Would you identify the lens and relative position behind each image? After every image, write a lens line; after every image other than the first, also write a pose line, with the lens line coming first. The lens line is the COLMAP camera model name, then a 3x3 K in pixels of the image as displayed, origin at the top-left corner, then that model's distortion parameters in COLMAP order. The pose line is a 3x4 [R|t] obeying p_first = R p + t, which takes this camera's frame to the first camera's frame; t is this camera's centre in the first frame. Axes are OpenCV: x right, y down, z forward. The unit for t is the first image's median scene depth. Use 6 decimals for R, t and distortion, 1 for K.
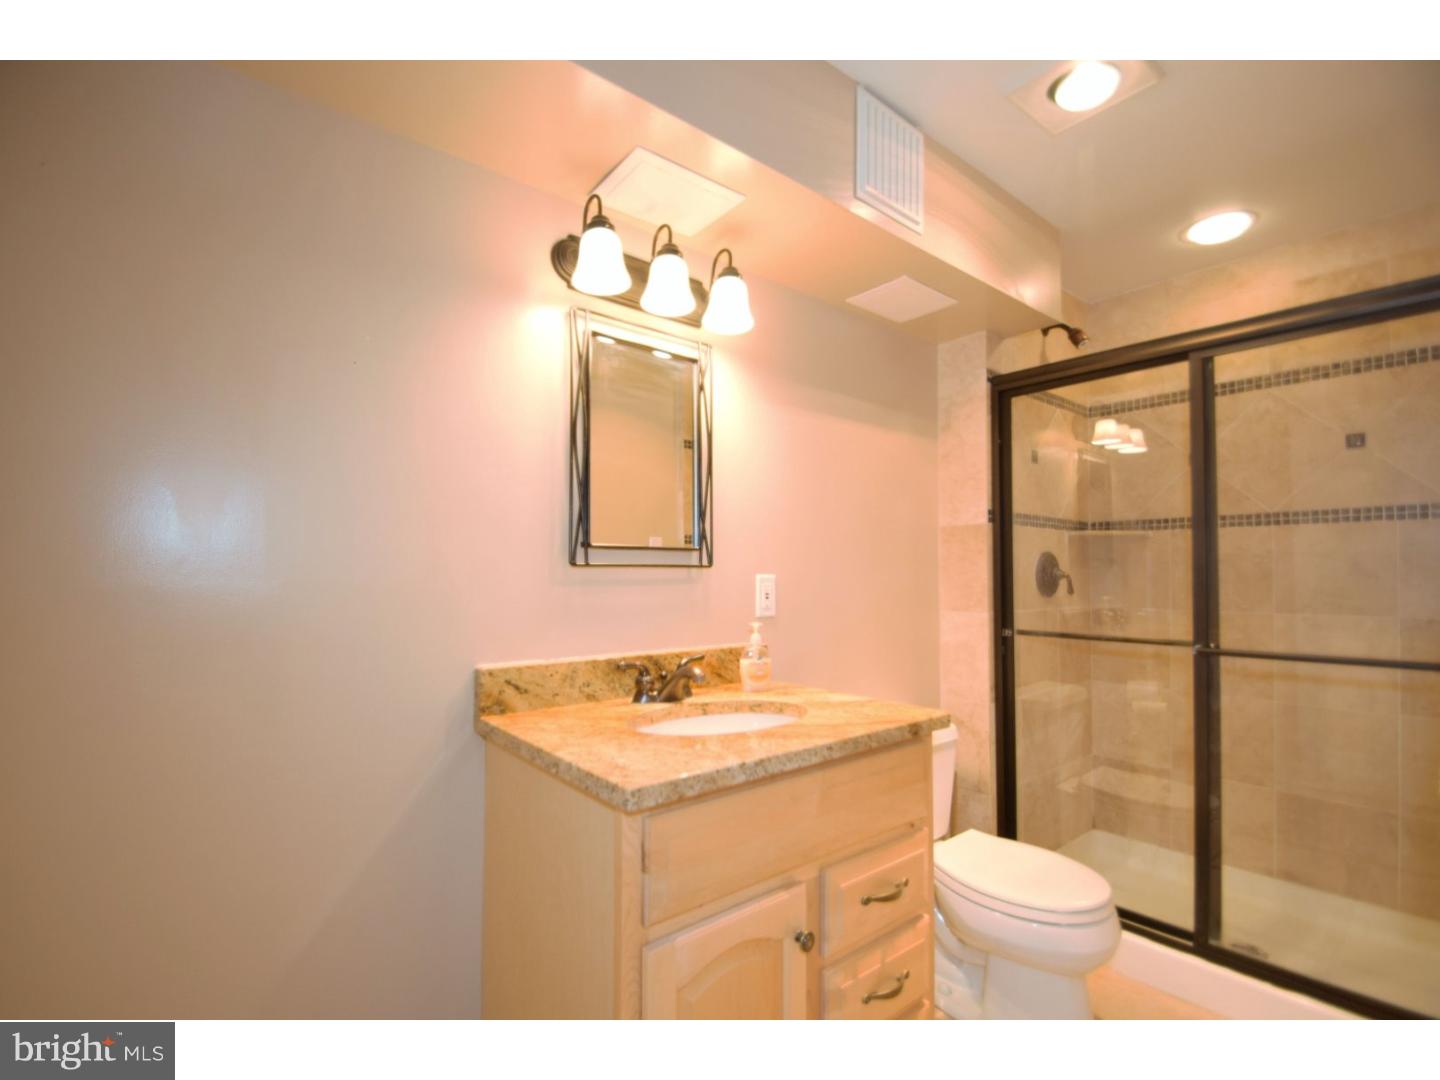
lens RADIAL K [[641.4, 0, 671.9], [0, 641.4, 562.0], [0, 0, 1]] dist [0.002387, -0.015006]
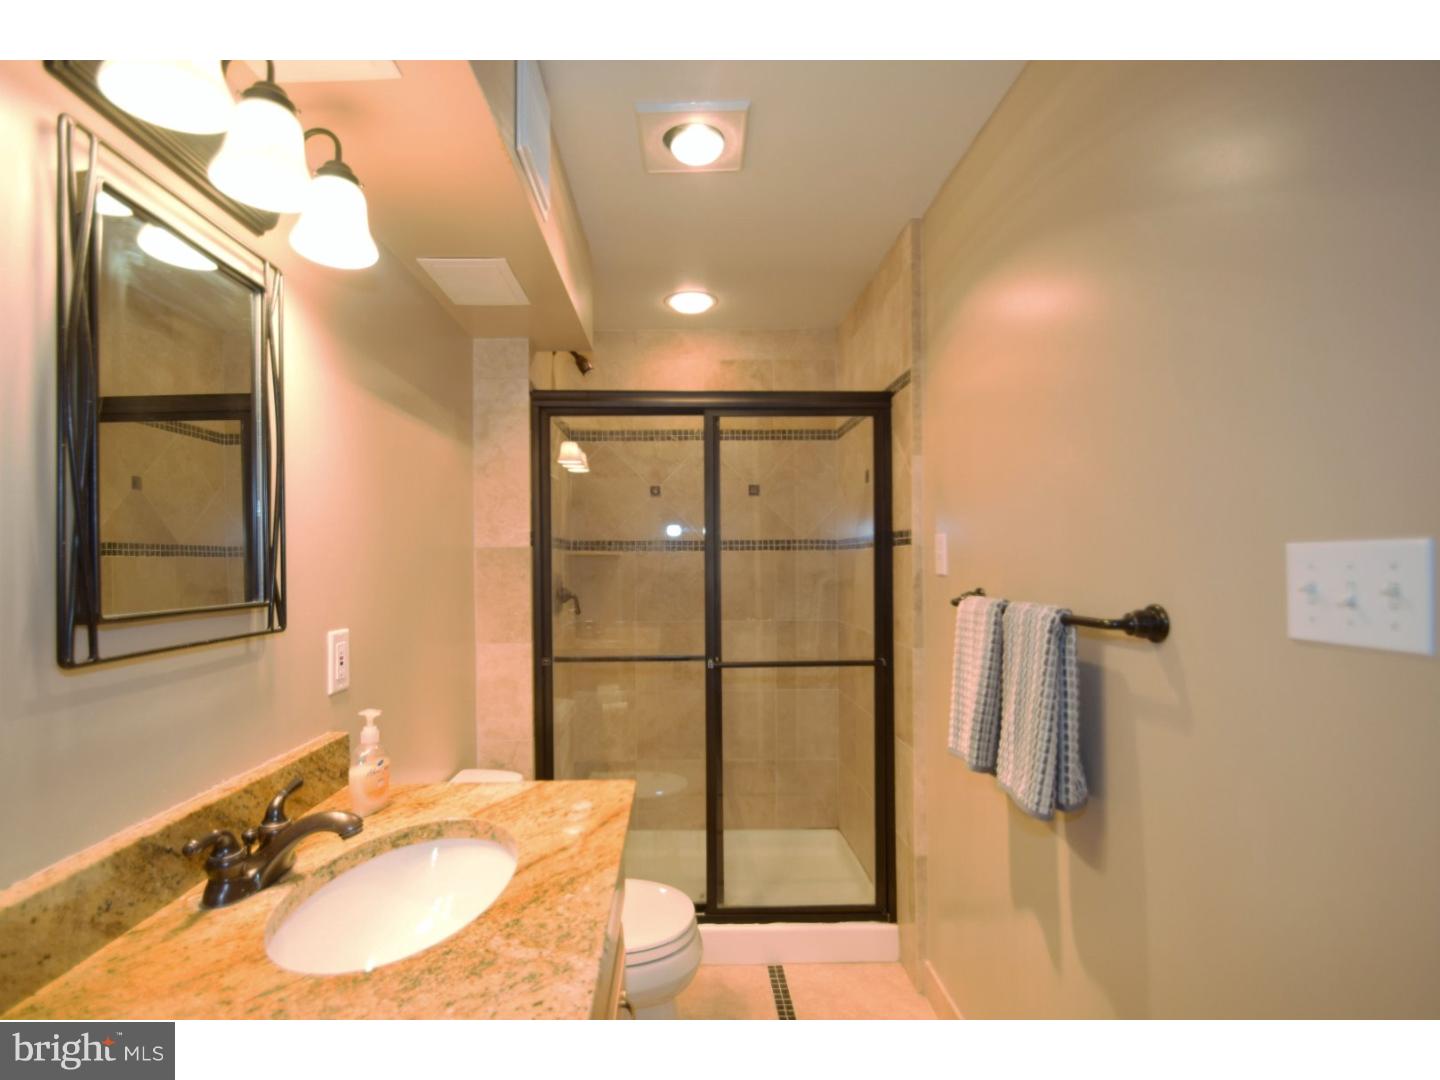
lens RADIAL K [[691.6, 0, 717.2], [0, 691.6, 565.5], [0, 0, 1]] dist [-0.002404, -0.013077]
pose [[0.587419, -0.003342, 0.809276, -0.200174], [-0.006630, 0.999938, 0.008942, -0.054614], [-0.809256, -0.010618, 0.587360, 0.236834]]
